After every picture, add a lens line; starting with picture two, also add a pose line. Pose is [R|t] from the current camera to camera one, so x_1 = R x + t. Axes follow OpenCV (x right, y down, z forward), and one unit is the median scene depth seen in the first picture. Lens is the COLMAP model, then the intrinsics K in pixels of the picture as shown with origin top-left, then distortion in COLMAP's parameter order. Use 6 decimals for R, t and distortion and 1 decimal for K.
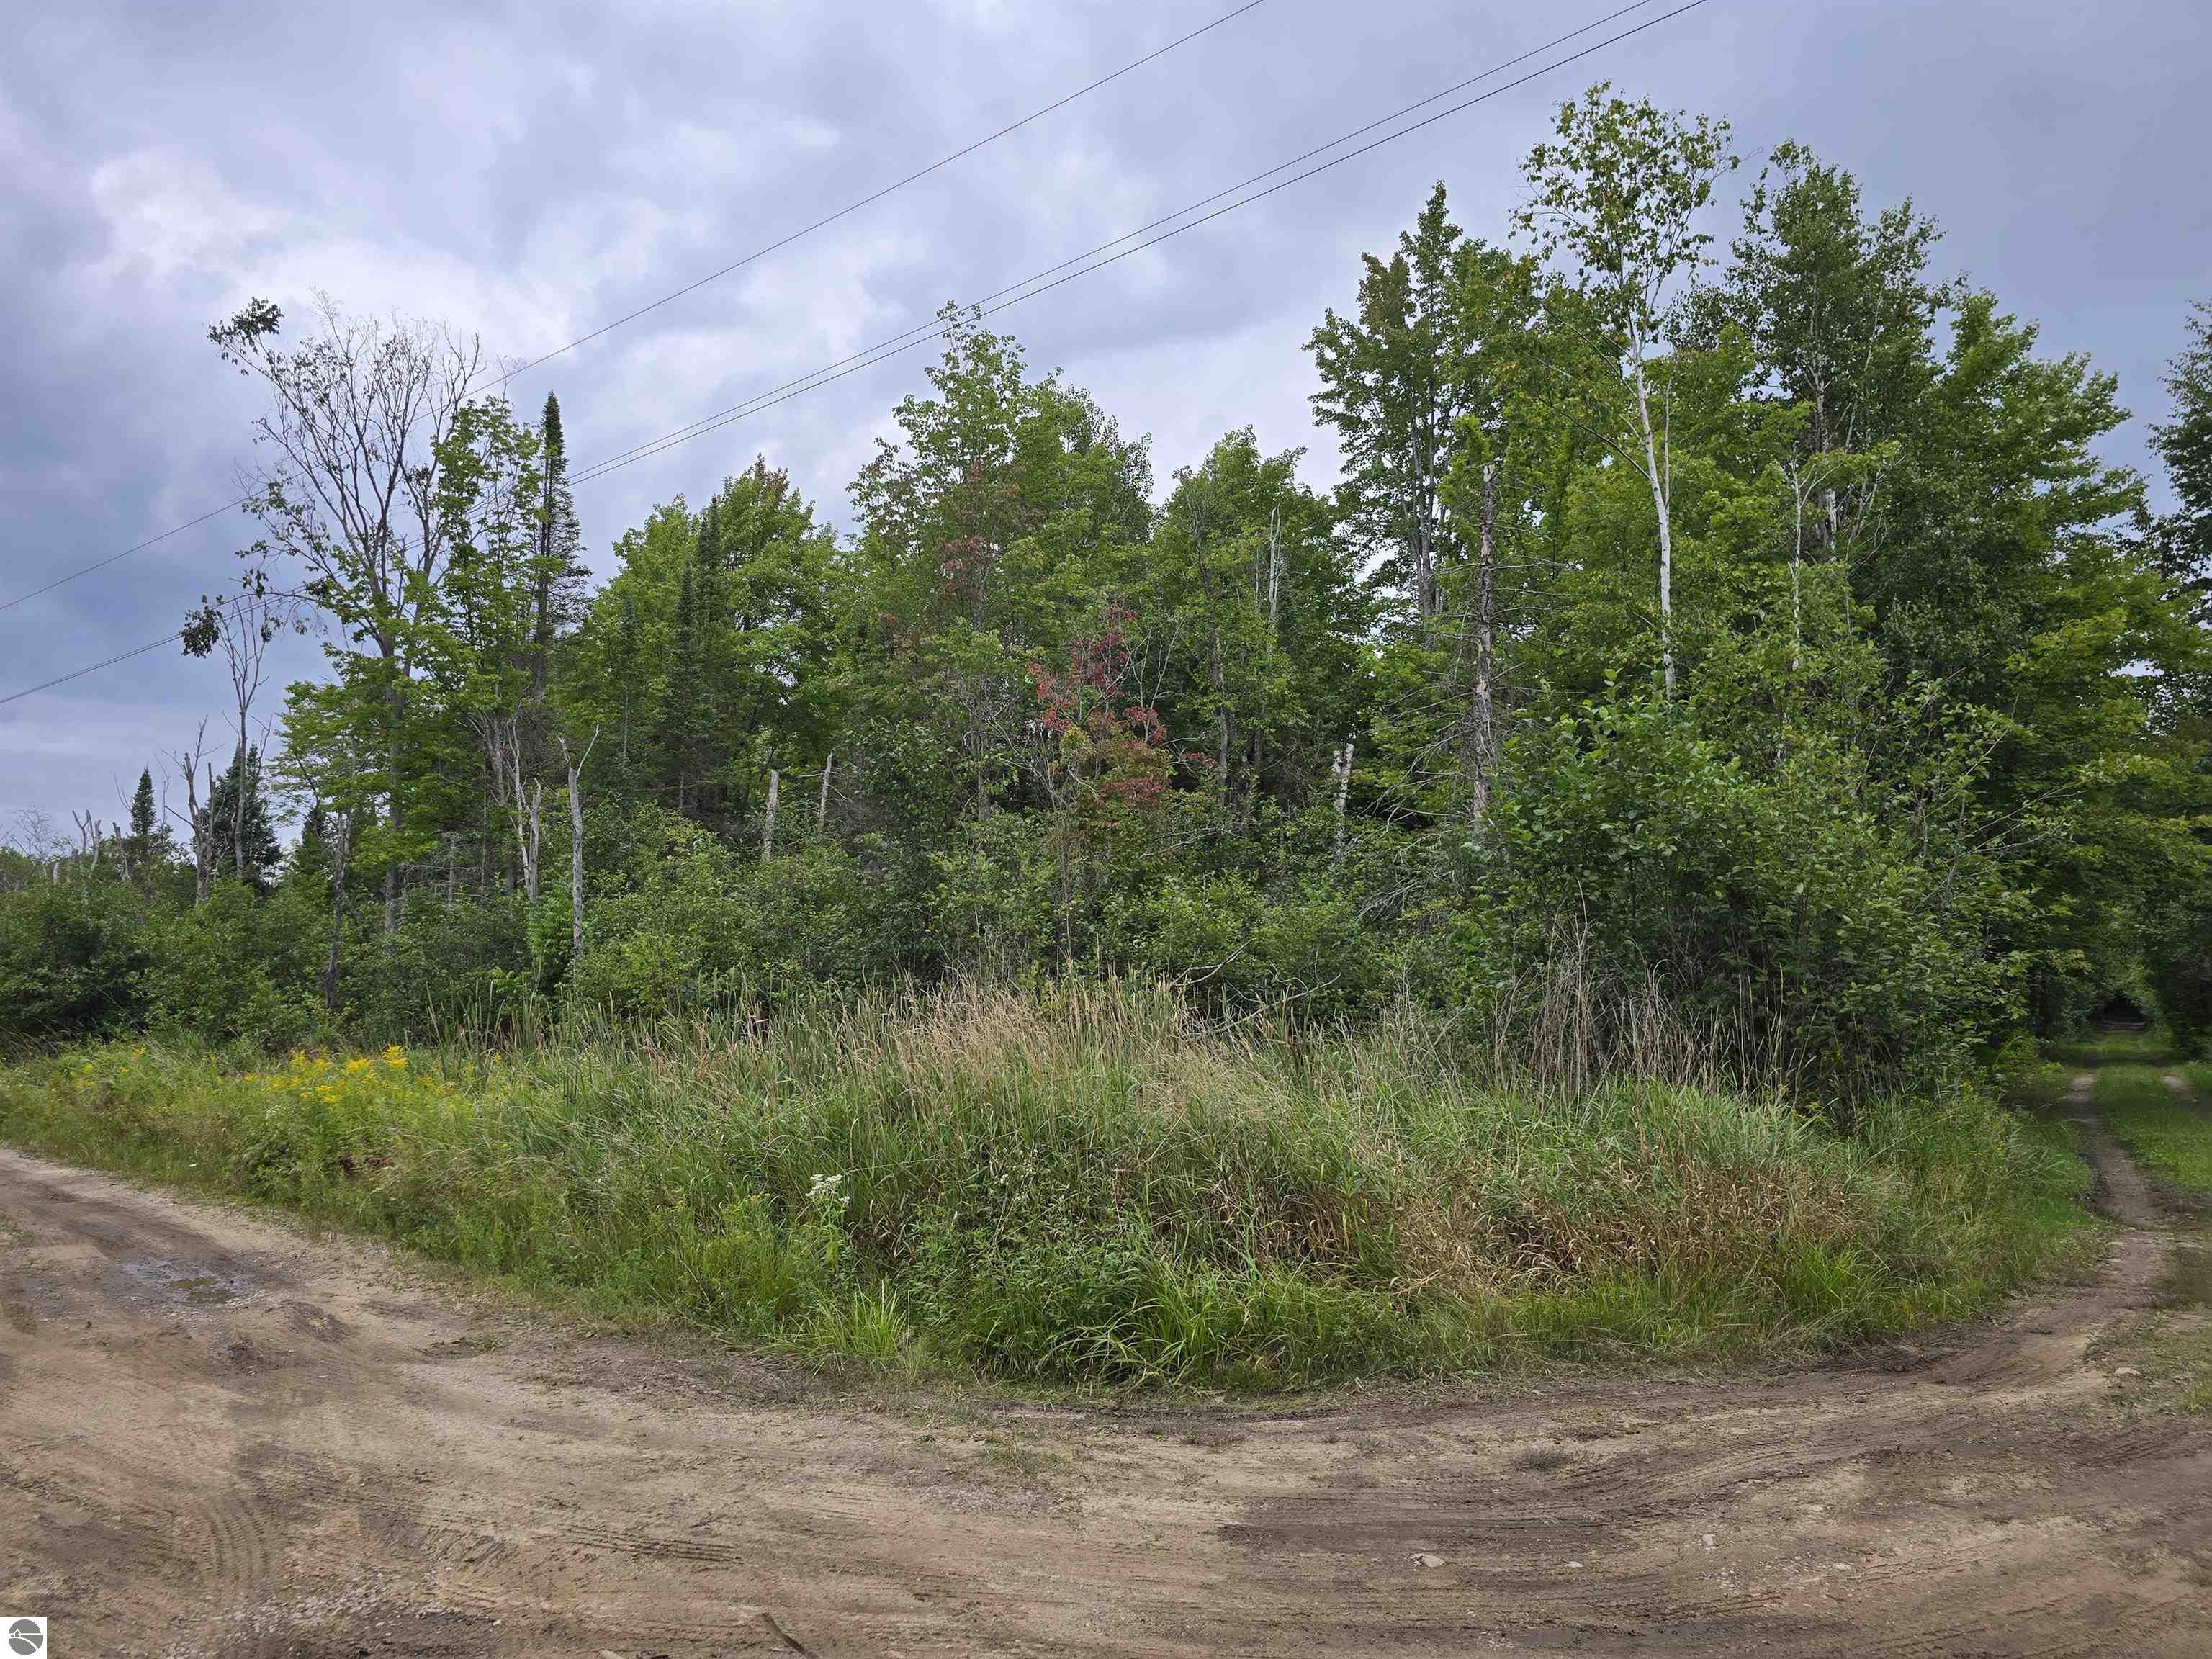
lens RADIAL K [[1500.8, 0, 1101.6], [0, 1500.8, 826.7], [0, 0, 1]] dist [0.050579, -0.031029]
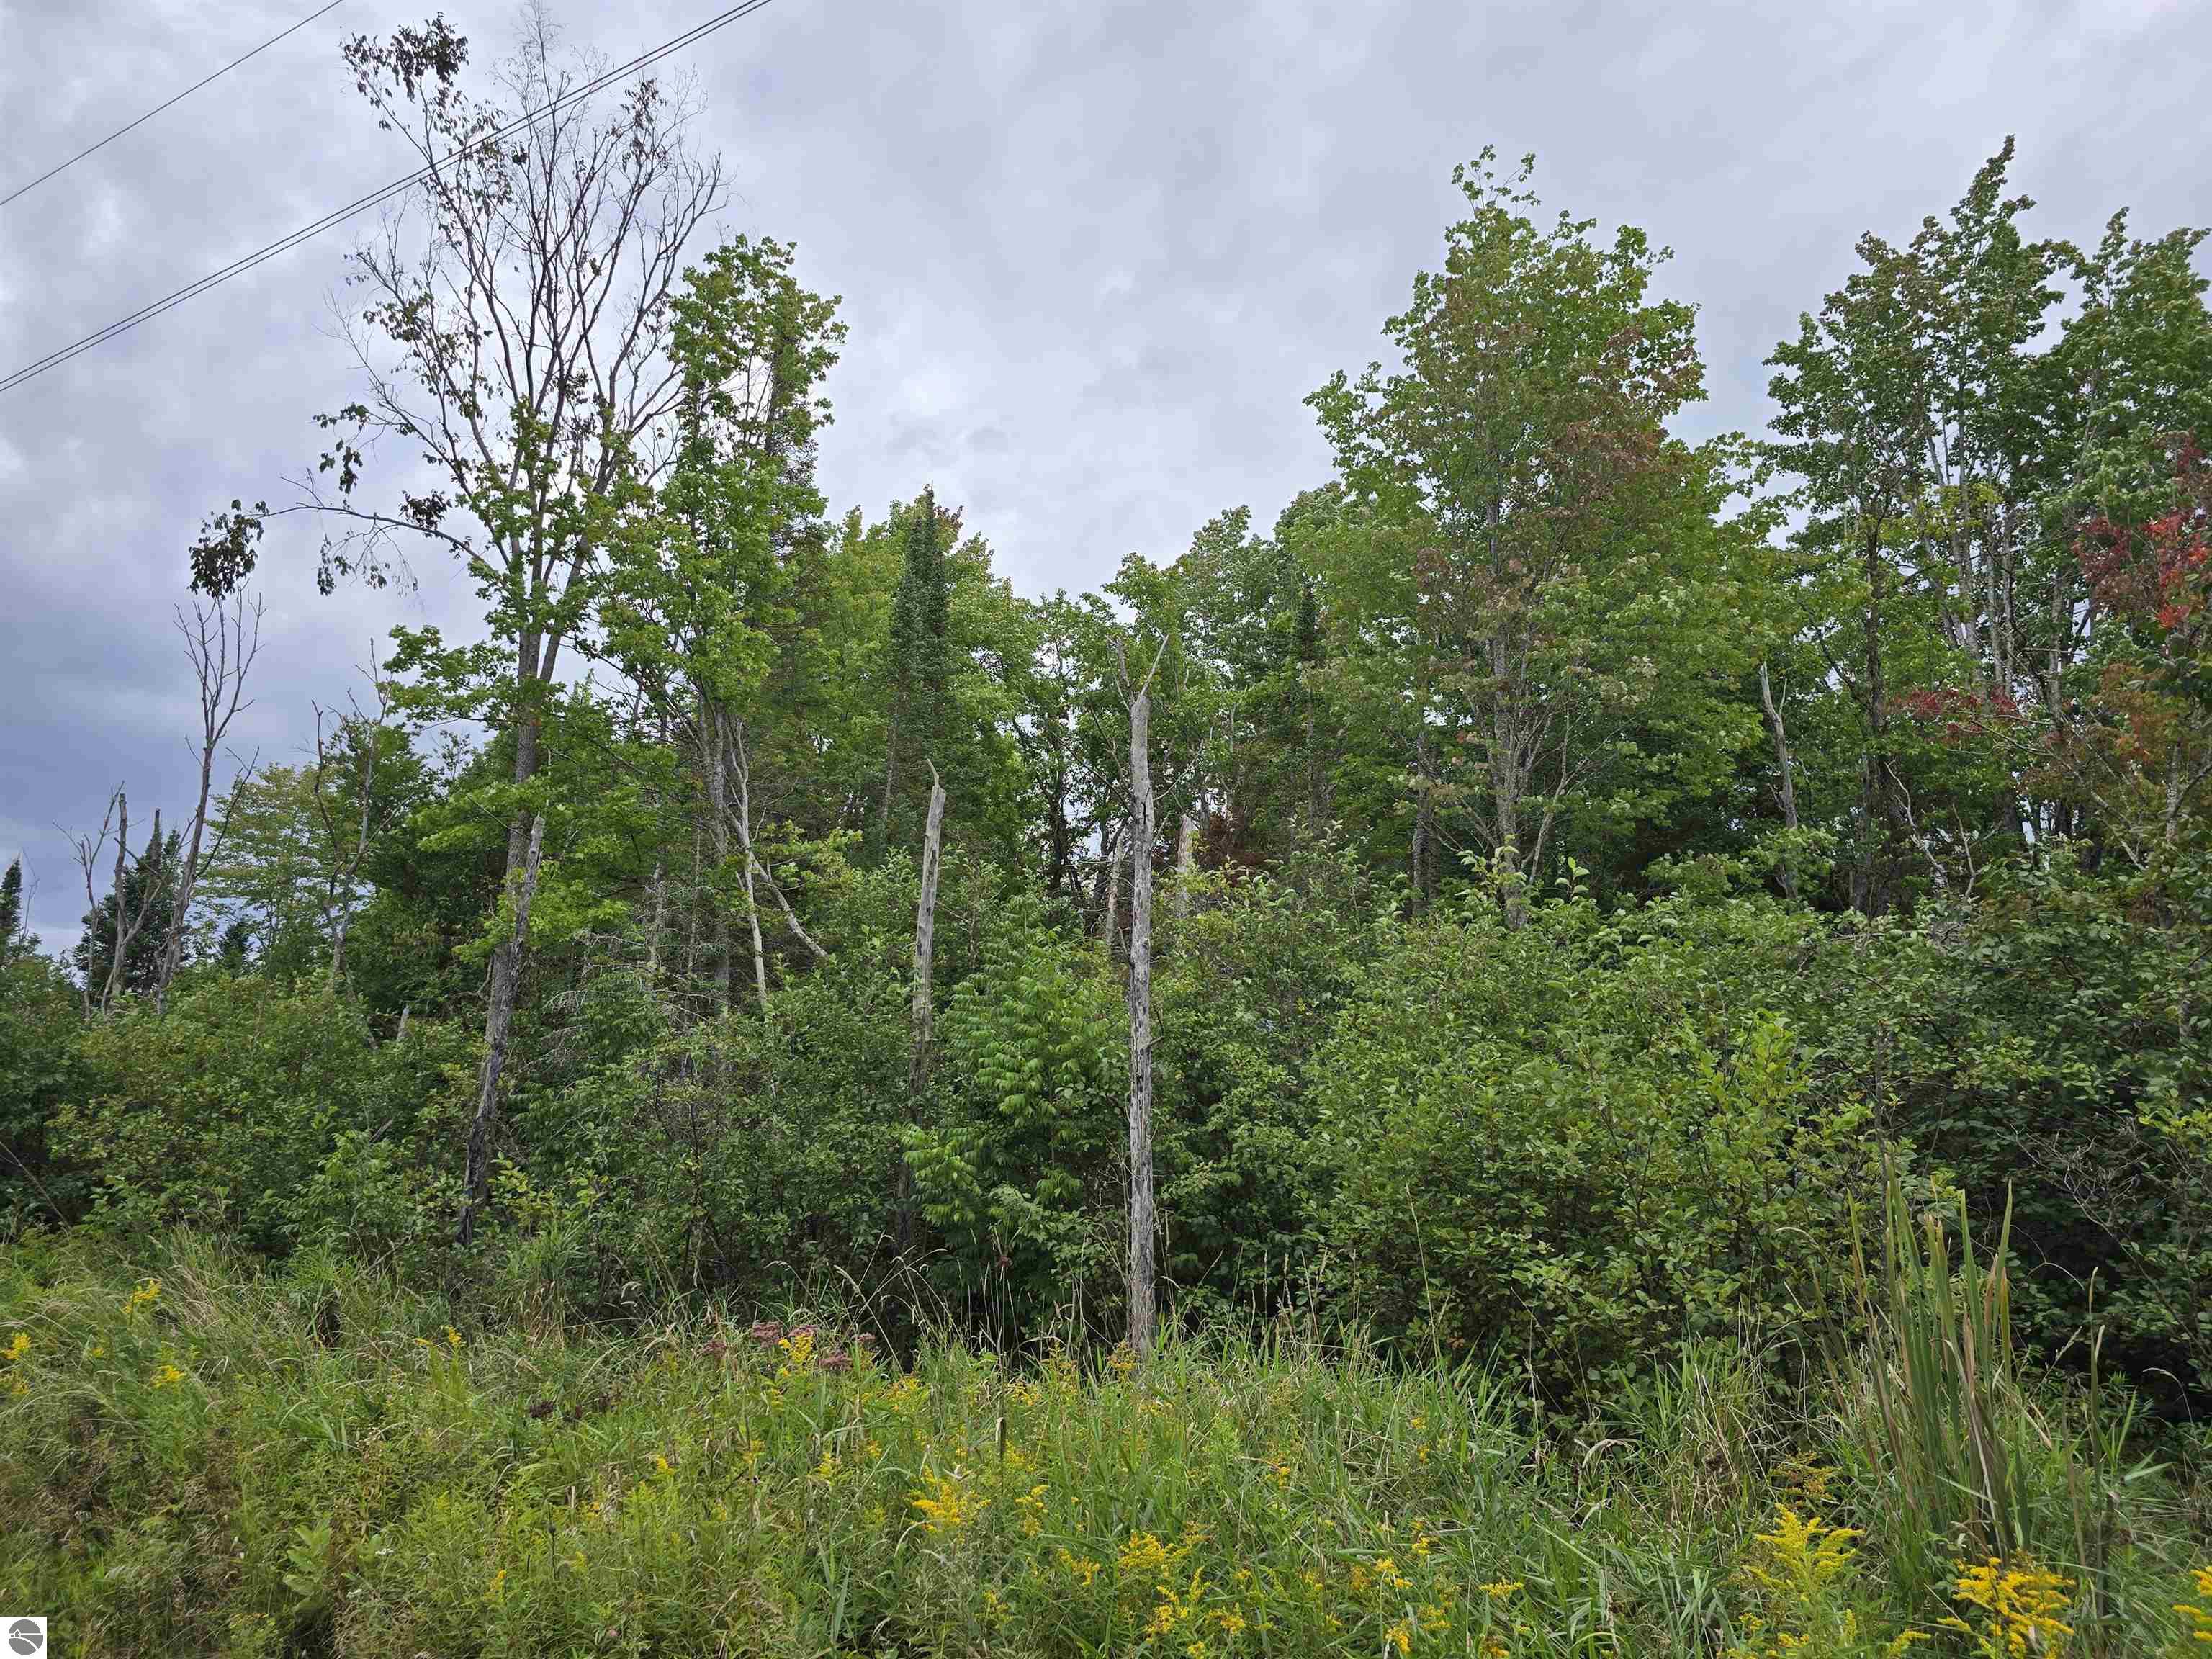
lens RADIAL K [[1505.0, 0, 1106.0], [0, 1505.0, 829.5], [0, 0, 1]] dist [0.045993, -0.031821]
pose [[0.995076, 0.065953, 0.073990, -0.288903], [-0.055228, 0.988801, -0.138642, 0.049114], [-0.082305, 0.133873, 0.987575, 0.396854]]
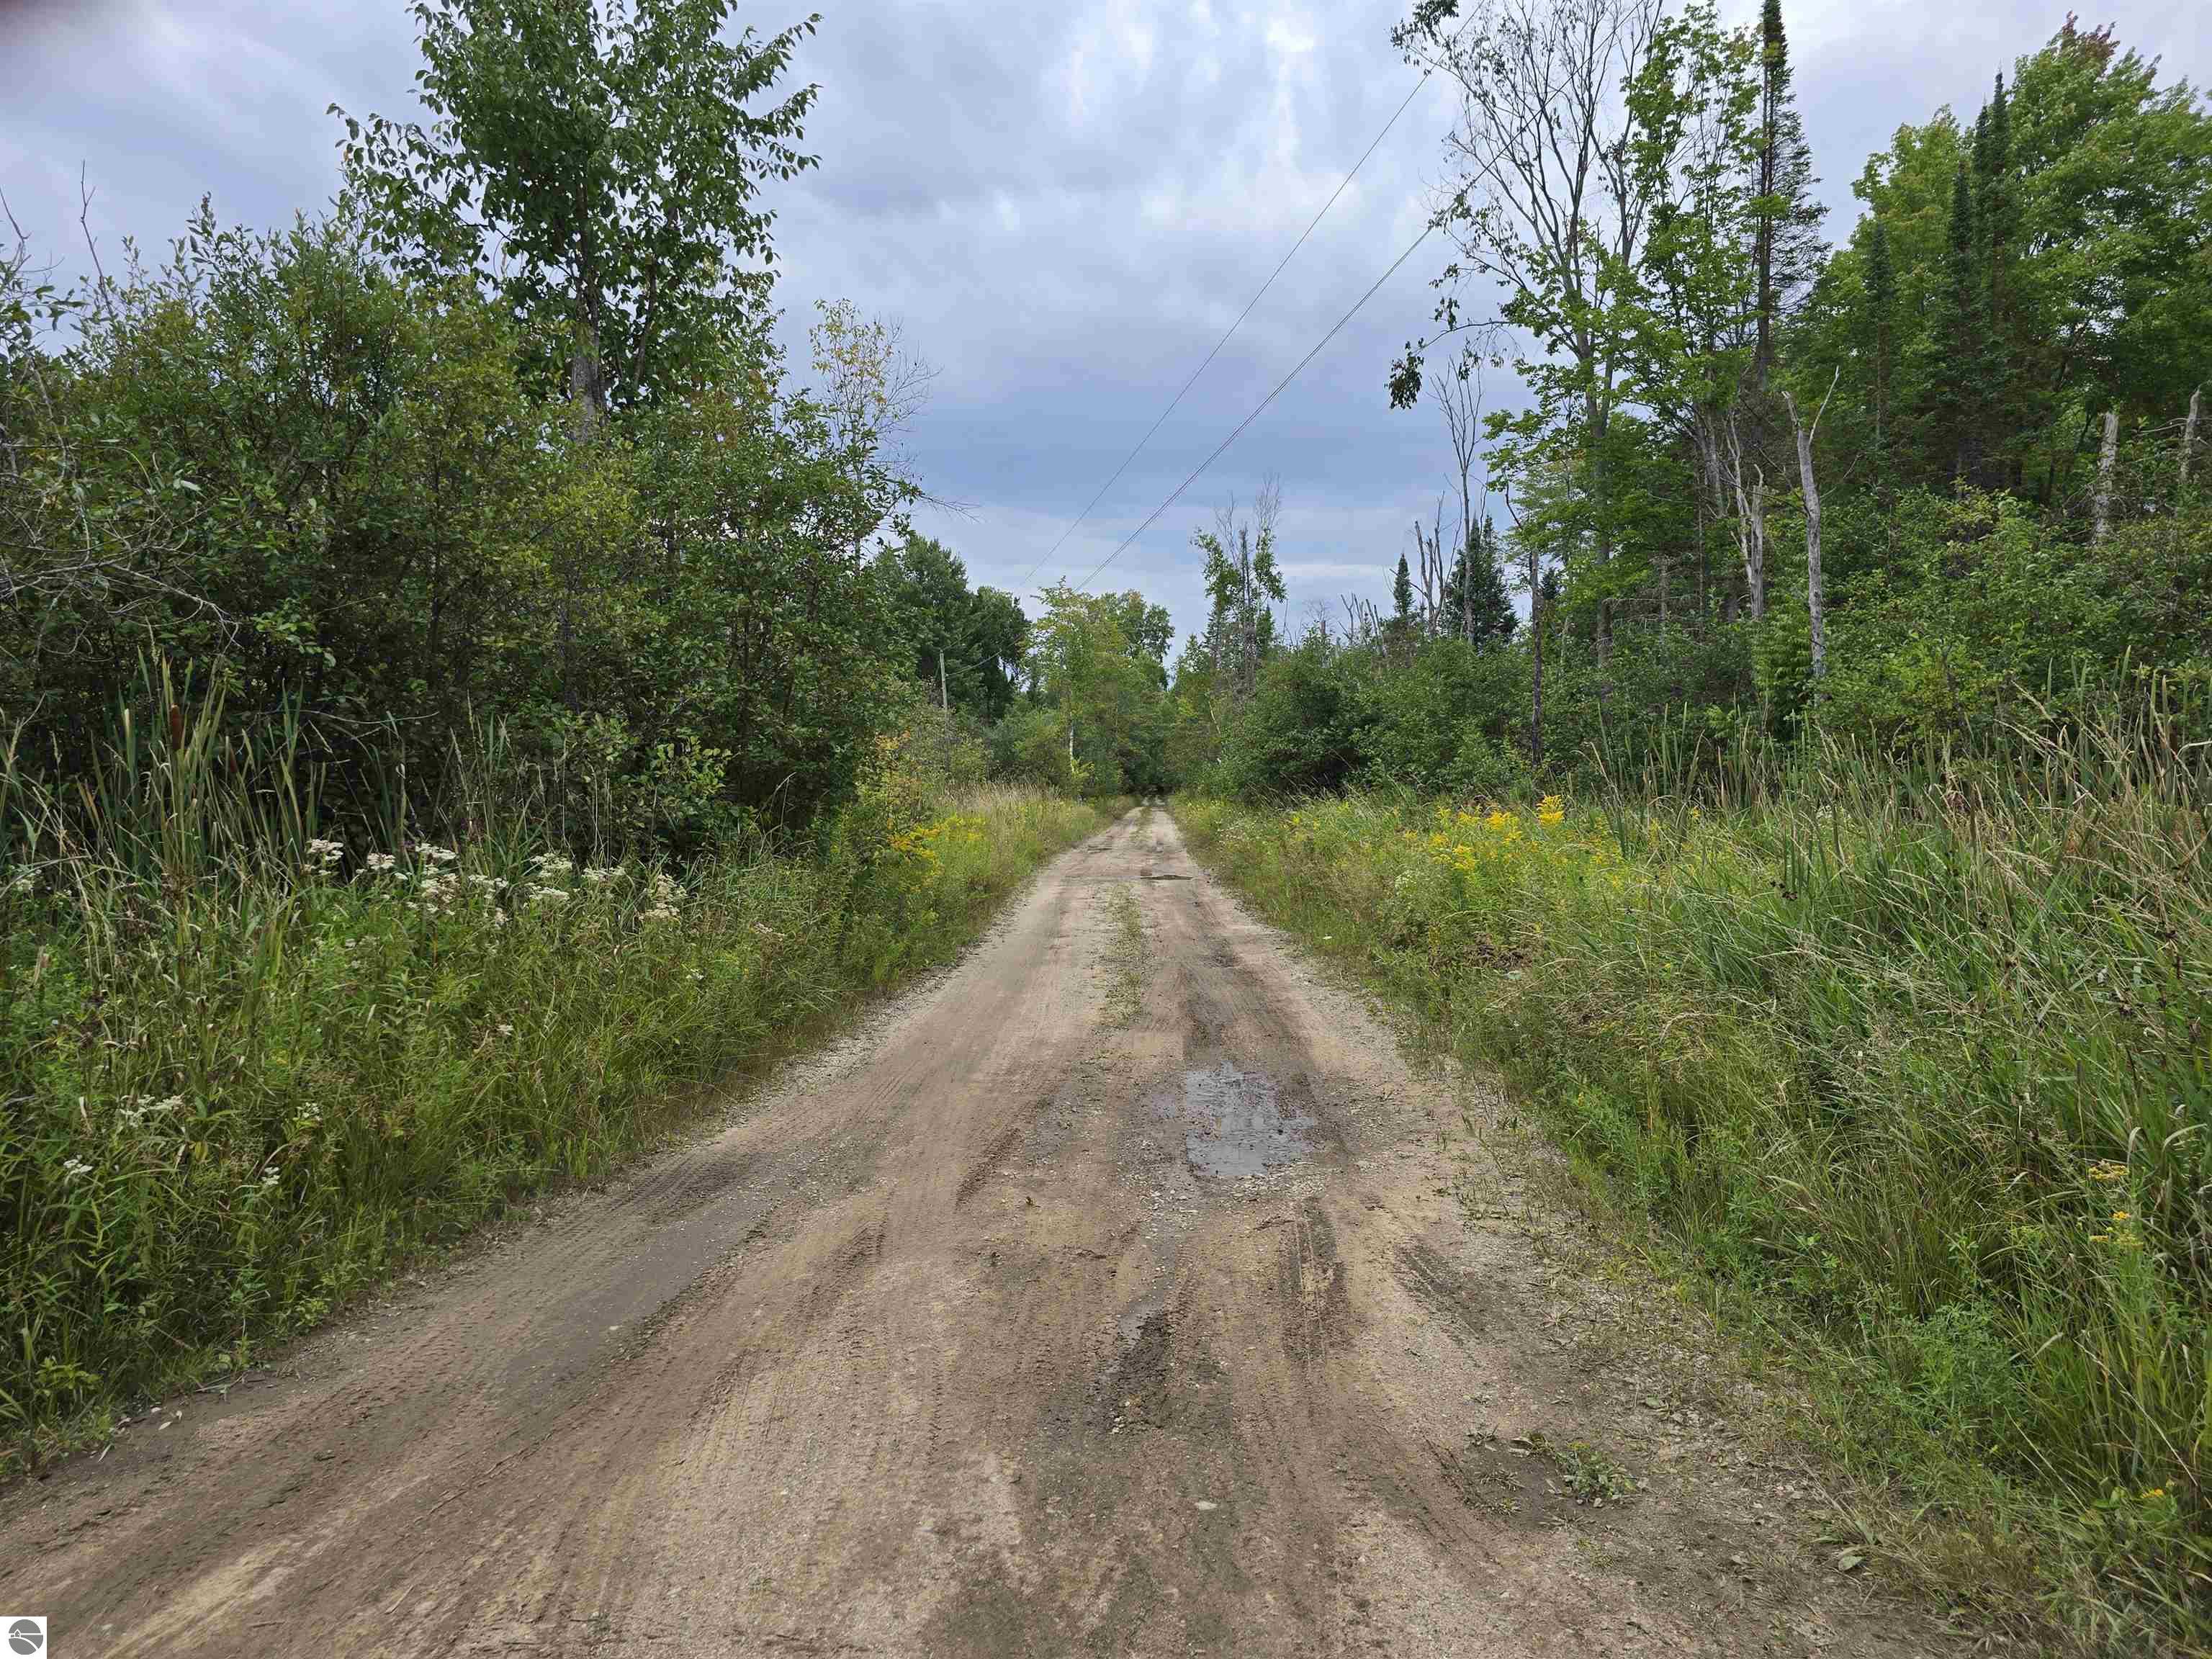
lens RADIAL K [[1500.8, 0, 1101.6], [0, 1500.8, 826.7], [0, 0, 1]] dist [0.050579, -0.031029]
pose [[0.710755, 0.015442, -0.703270, -0.050849], [0.091770, 0.989179, 0.114466, 0.025864], [0.697428, -0.145896, 0.701647, 0.154324]]
